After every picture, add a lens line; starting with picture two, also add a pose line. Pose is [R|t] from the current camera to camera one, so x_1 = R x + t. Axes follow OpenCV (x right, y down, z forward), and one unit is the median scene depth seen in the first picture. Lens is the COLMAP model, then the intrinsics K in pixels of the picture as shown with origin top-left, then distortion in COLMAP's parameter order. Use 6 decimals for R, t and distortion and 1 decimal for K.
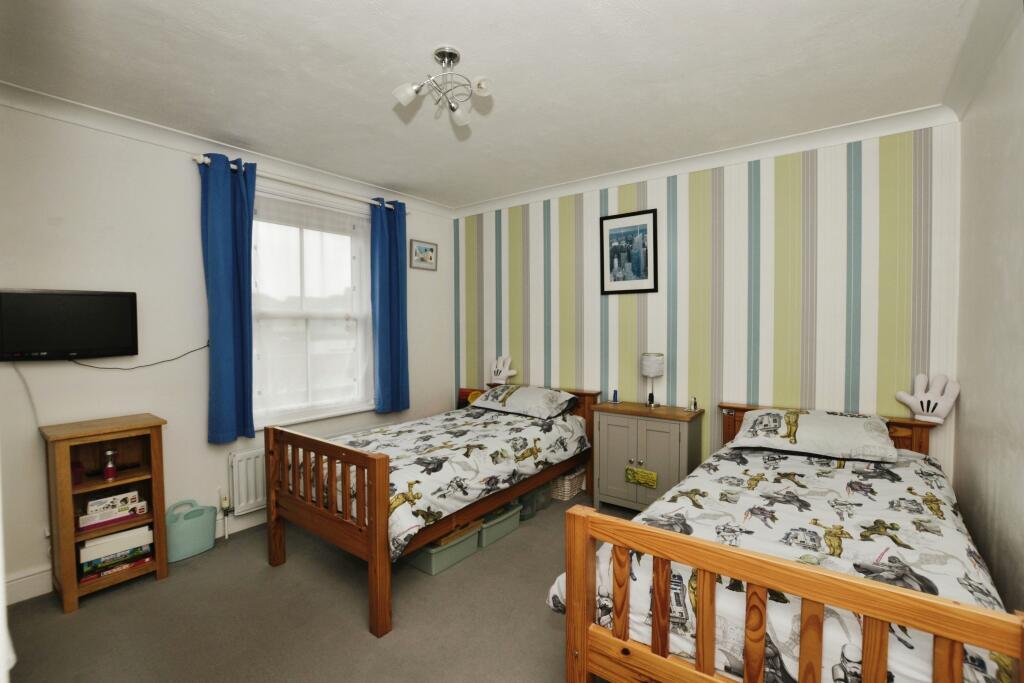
lens RADIAL K [[459.4, 0, 515.0], [0, 459.4, 338.1], [0, 0, 1]] dist [-0.027933, 0.004279]
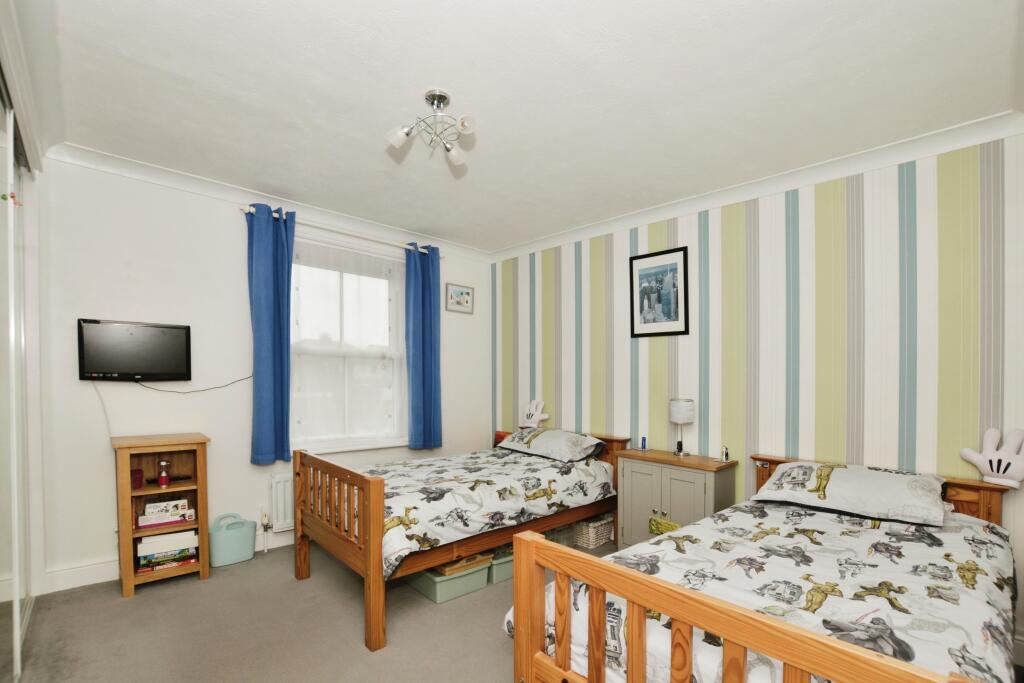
lens RADIAL K [[459.4, 0, 489.0], [0, 459.4, 379.9], [0, 0, 1]] dist [-0.027933, 0.004279]
pose [[0.983405, 0.027164, -0.179381, 0.111500], [-0.029890, 0.999475, -0.012510, 0.025931], [0.178947, 0.017664, 0.983700, -0.002378]]
